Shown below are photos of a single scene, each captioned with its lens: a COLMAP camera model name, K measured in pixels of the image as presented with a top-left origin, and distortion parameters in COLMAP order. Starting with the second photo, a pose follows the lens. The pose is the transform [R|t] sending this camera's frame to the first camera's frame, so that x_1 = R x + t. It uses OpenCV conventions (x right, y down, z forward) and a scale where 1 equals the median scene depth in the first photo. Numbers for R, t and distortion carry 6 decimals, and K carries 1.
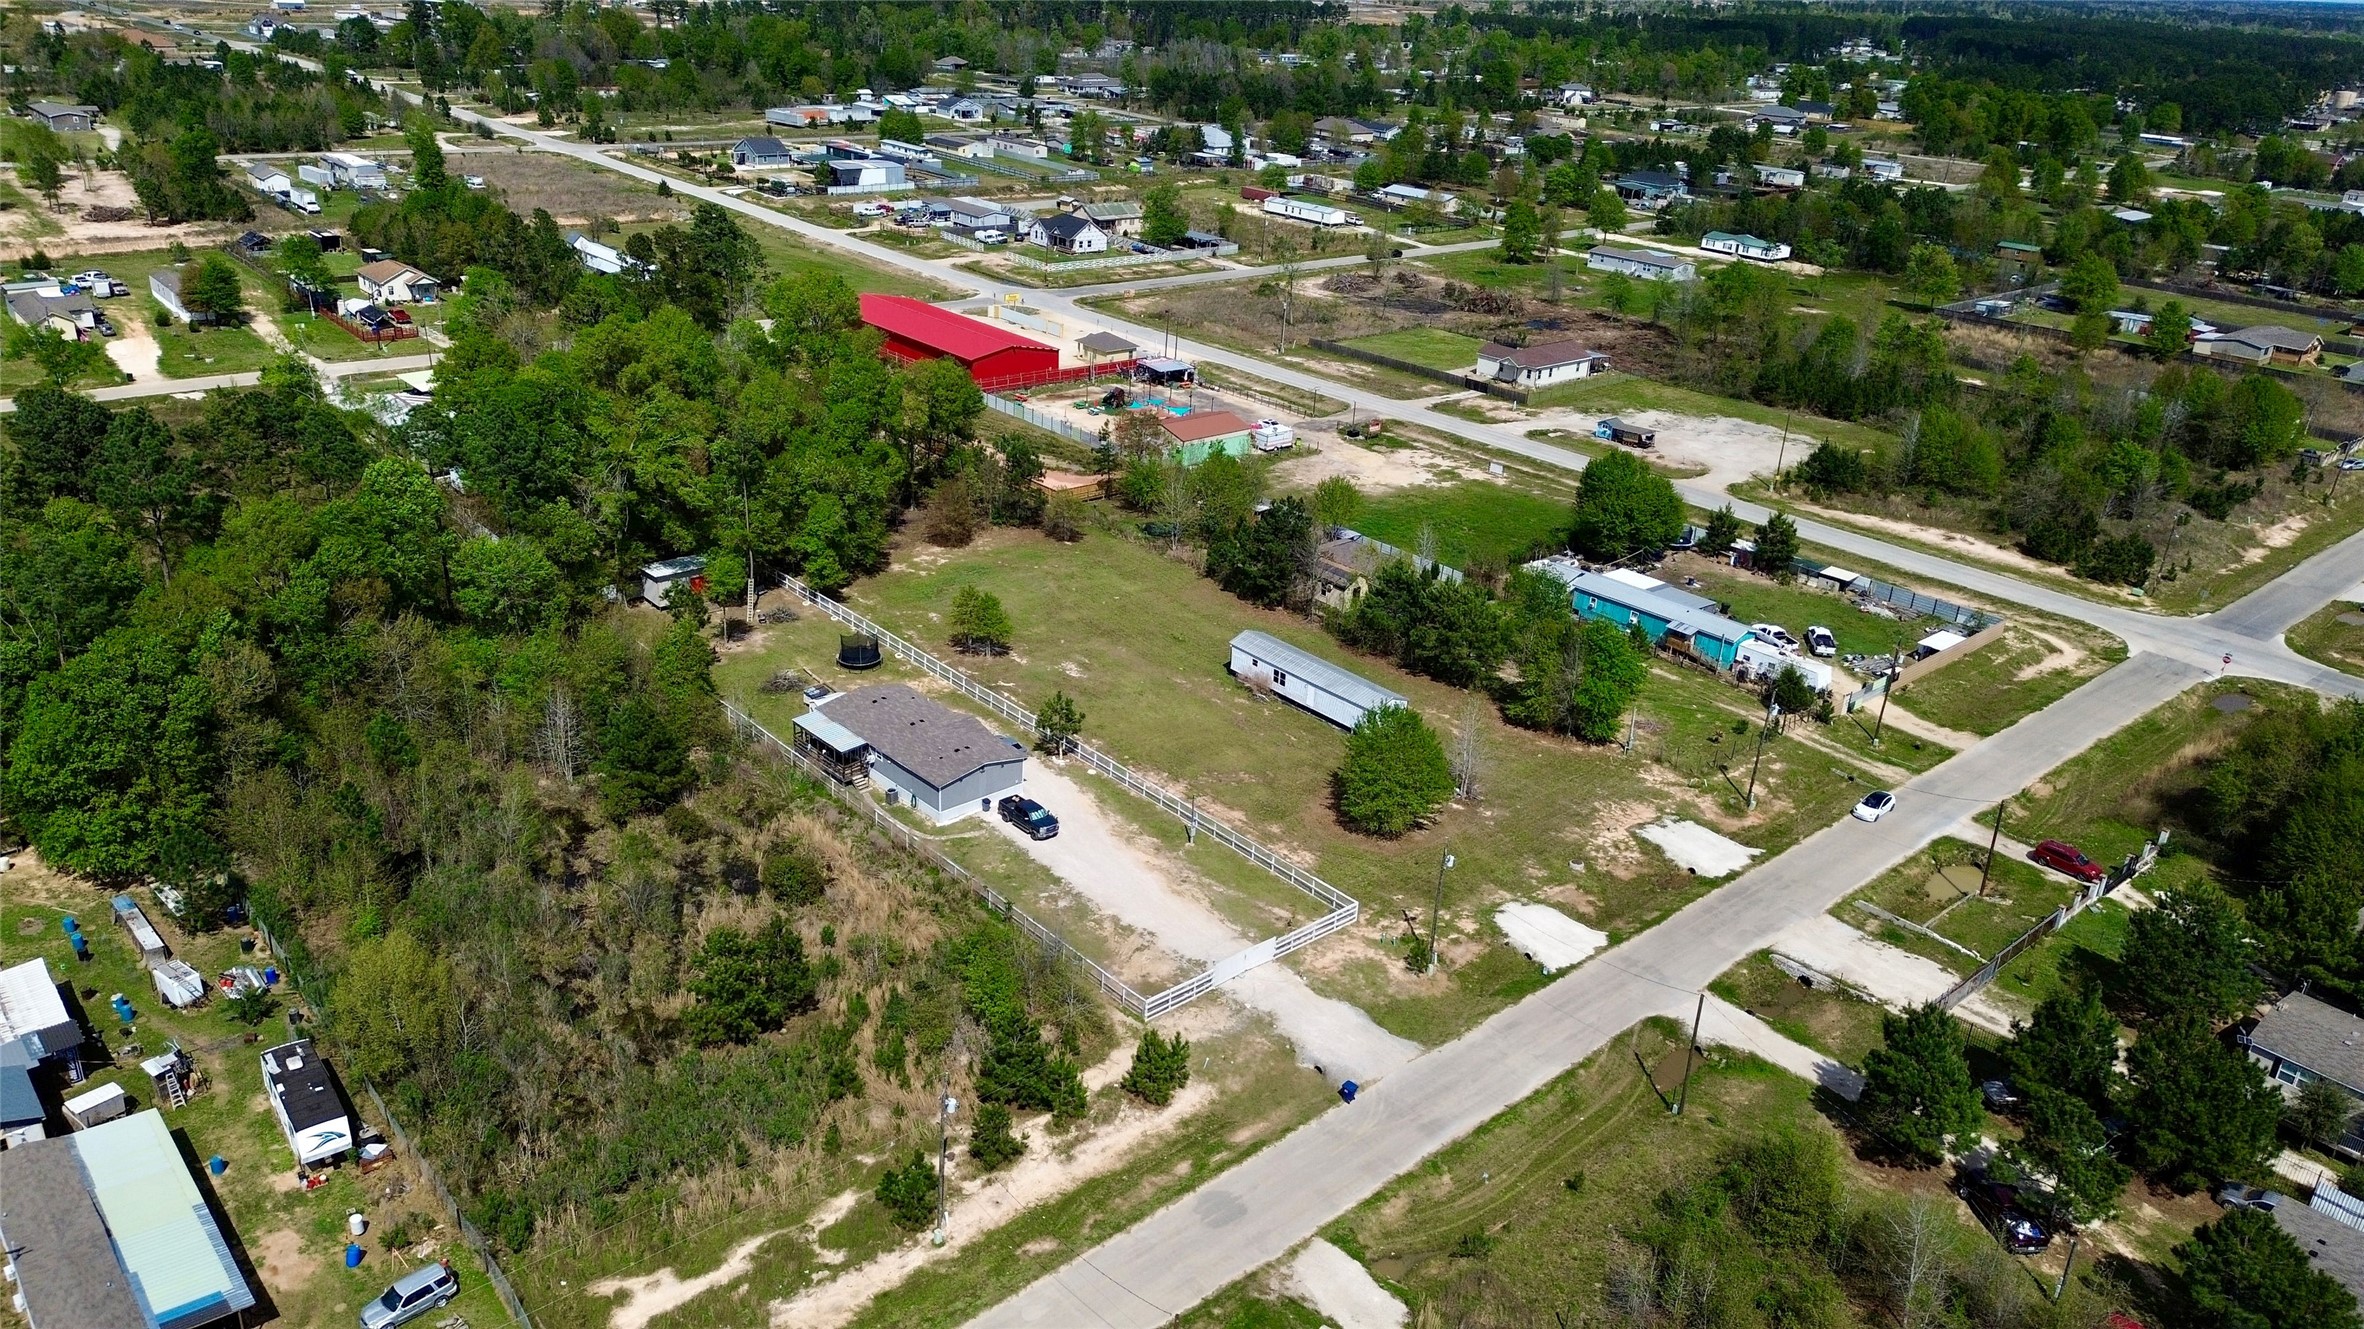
lens RADIAL K [[1669.5, 0, 1179.0], [0, 1669.5, 661.4], [0, 0, 1]] dist [0.069377, -0.073826]
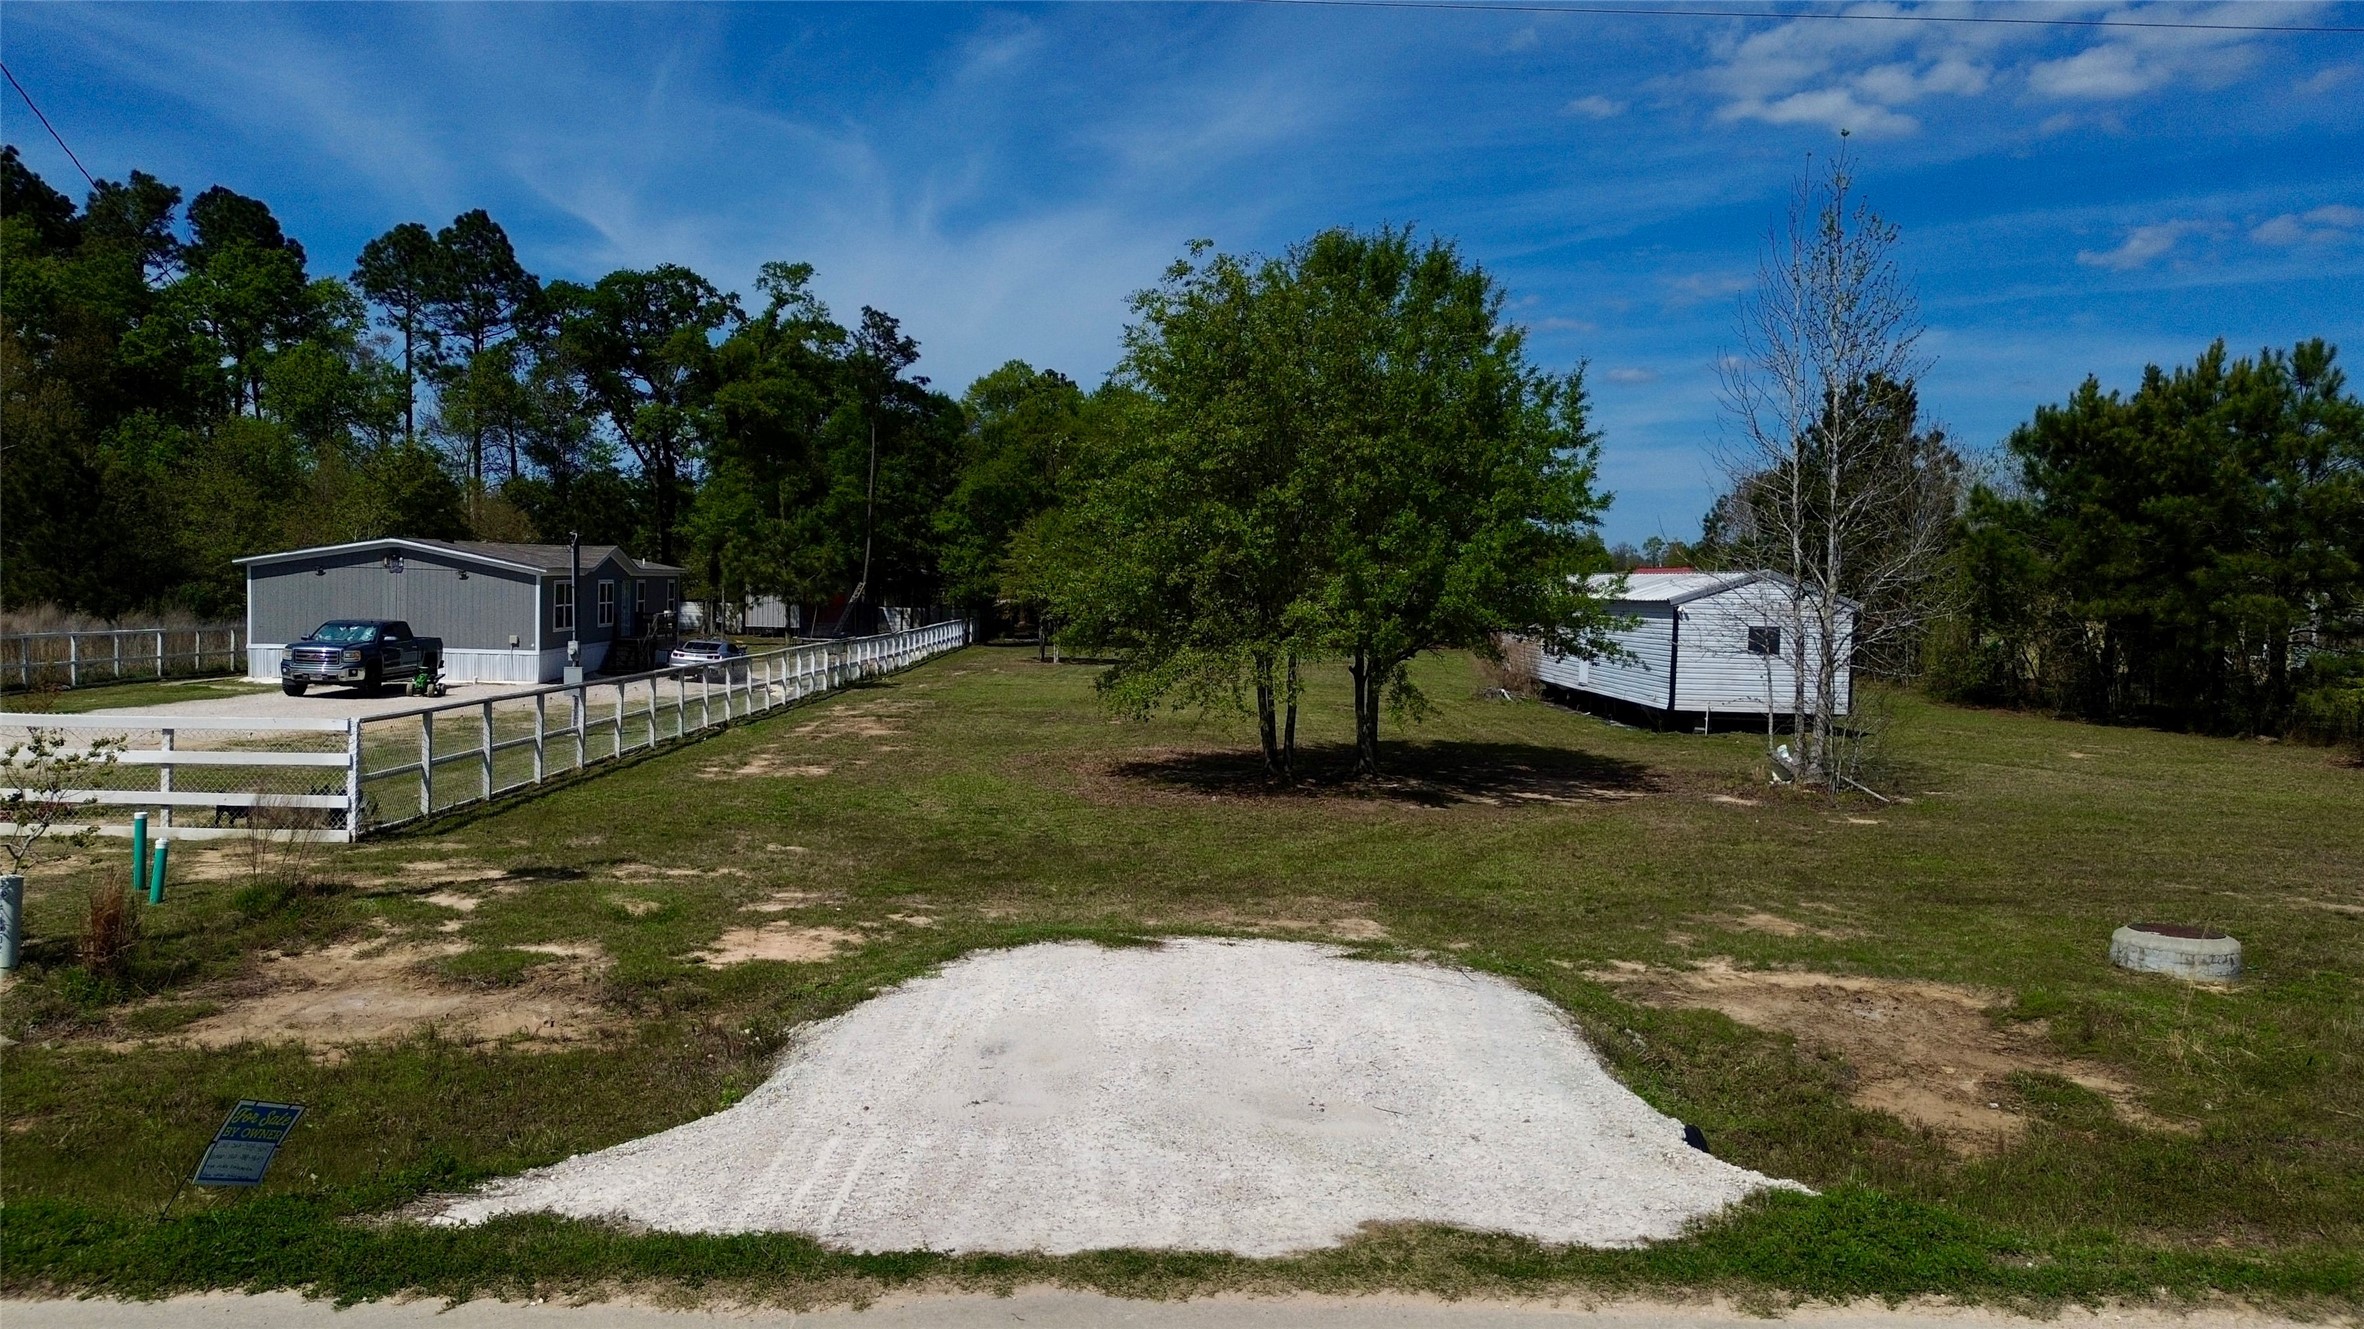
lens RADIAL K [[1704.7, 0, 1177.8], [0, 1704.7, 671.2], [0, 0, 1]] dist [0.073095, -0.083329]
pose [[0.771008, 0.002667, -0.636820, 0.222602], [-0.239432, 0.927835, -0.285998, 0.133402], [0.590102, 0.372982, 0.716006, 0.724124]]
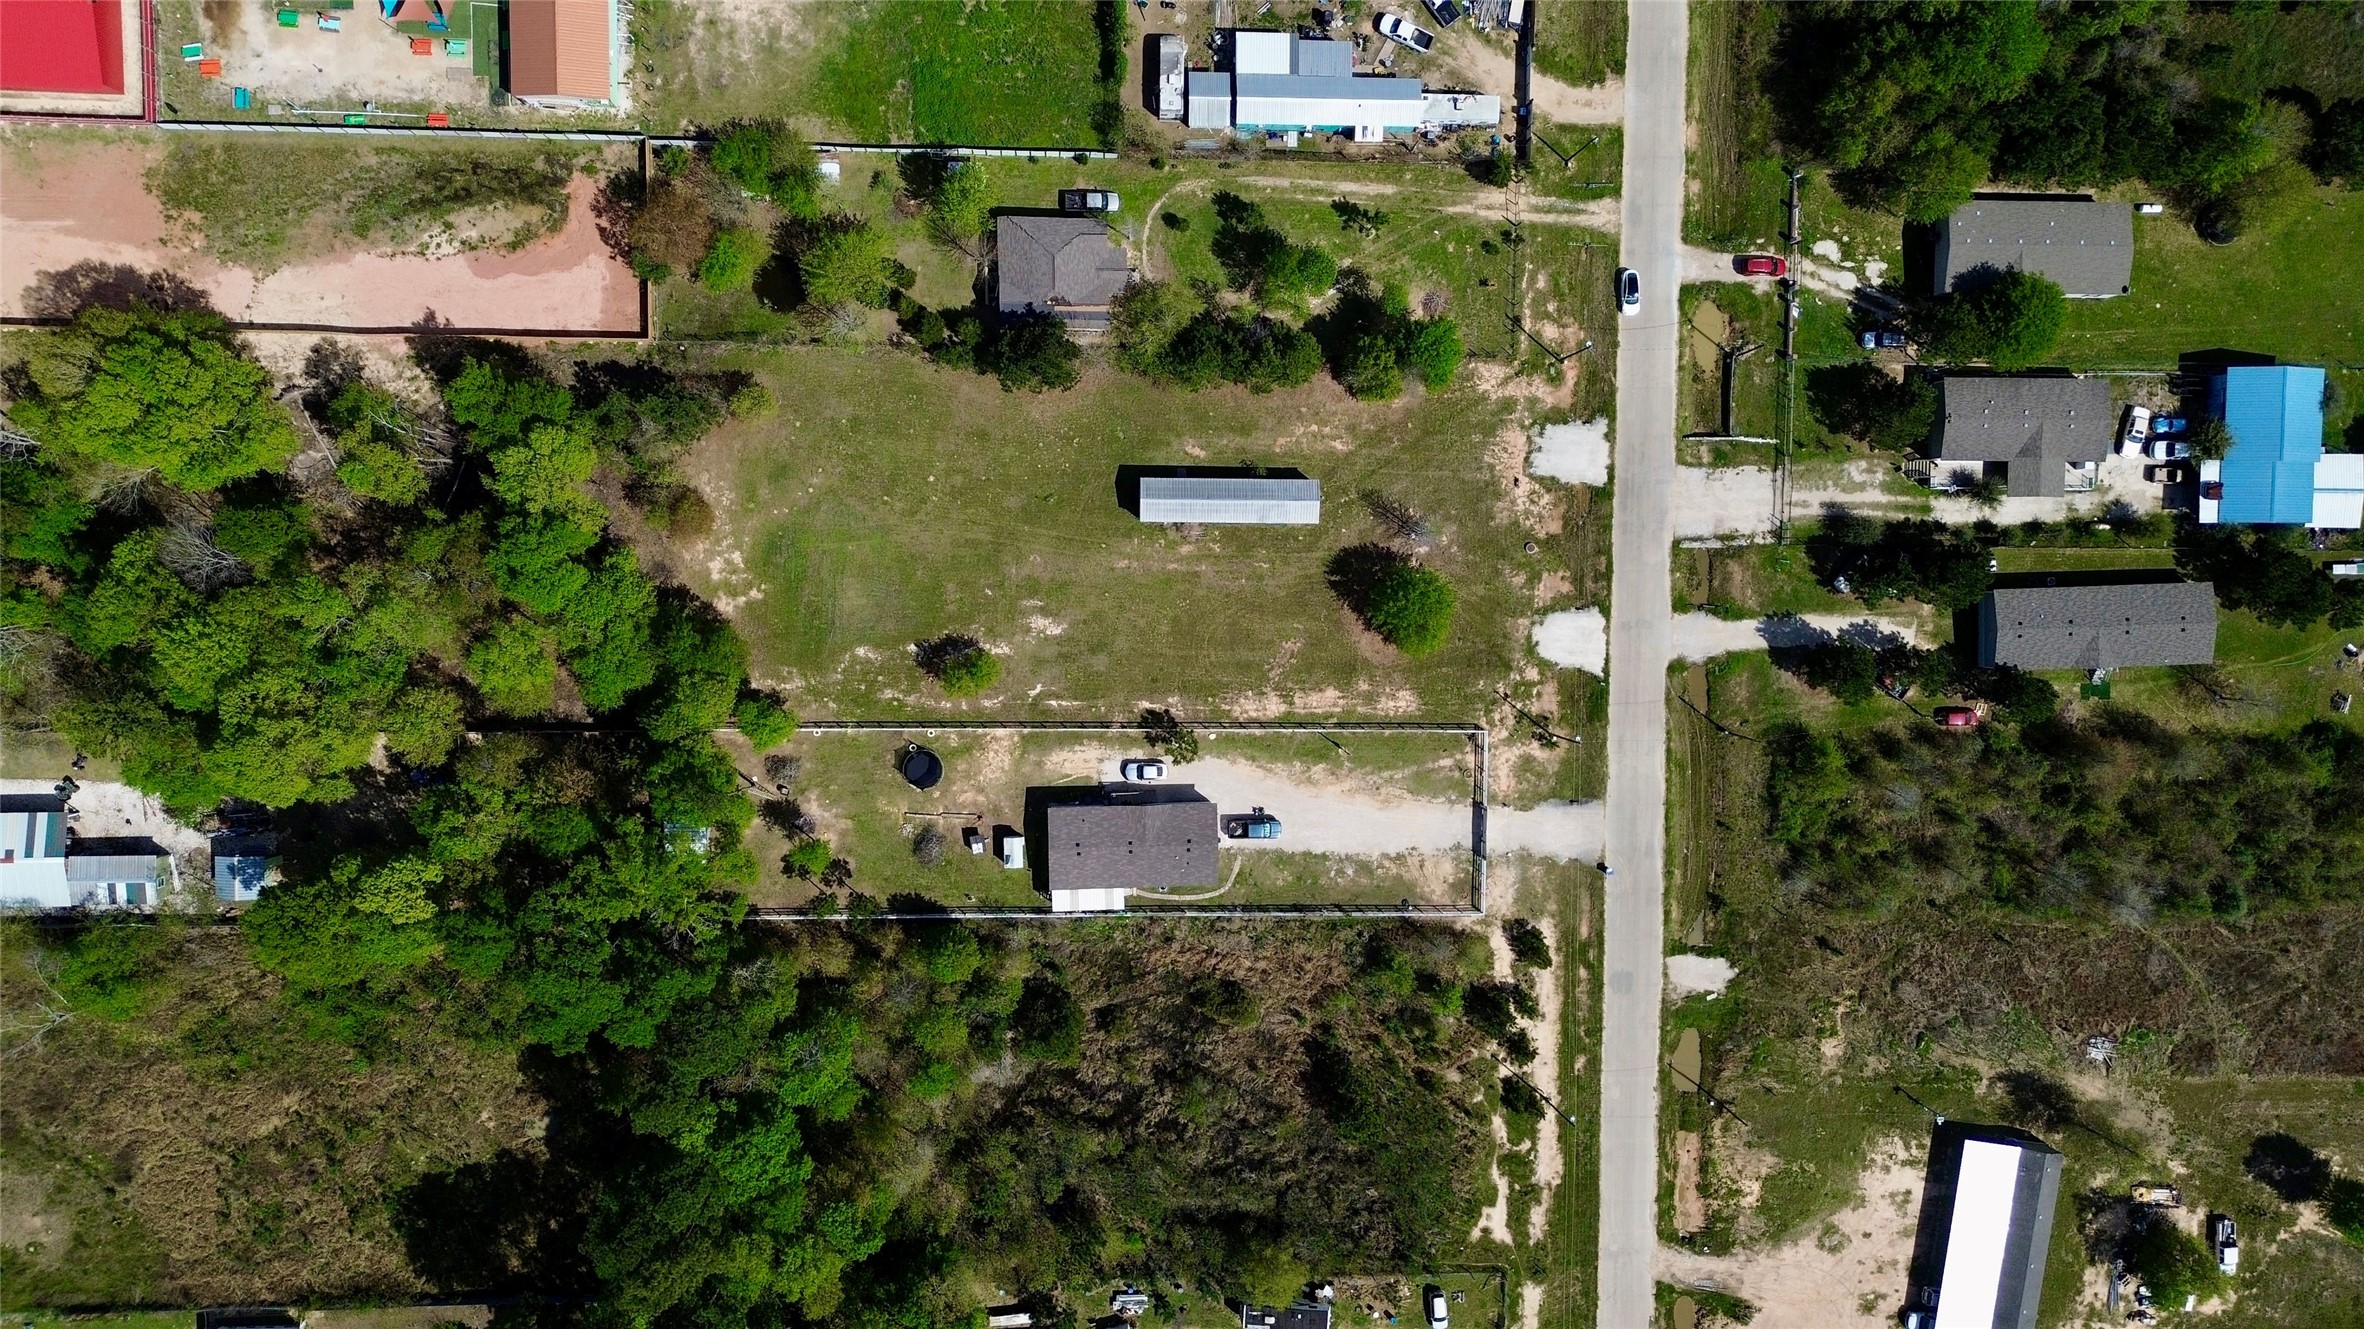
lens RADIAL K [[1700.4, 0, 1171.8], [0, 1700.4, 679.3], [0, 0, 1]] dist [0.117068, -0.229585]
pose [[0.666772, -0.743863, -0.045642, 0.017545], [0.257427, 0.172409, 0.950793, -1.100247], [-0.699390, -0.645711, 0.306448, 0.595046]]
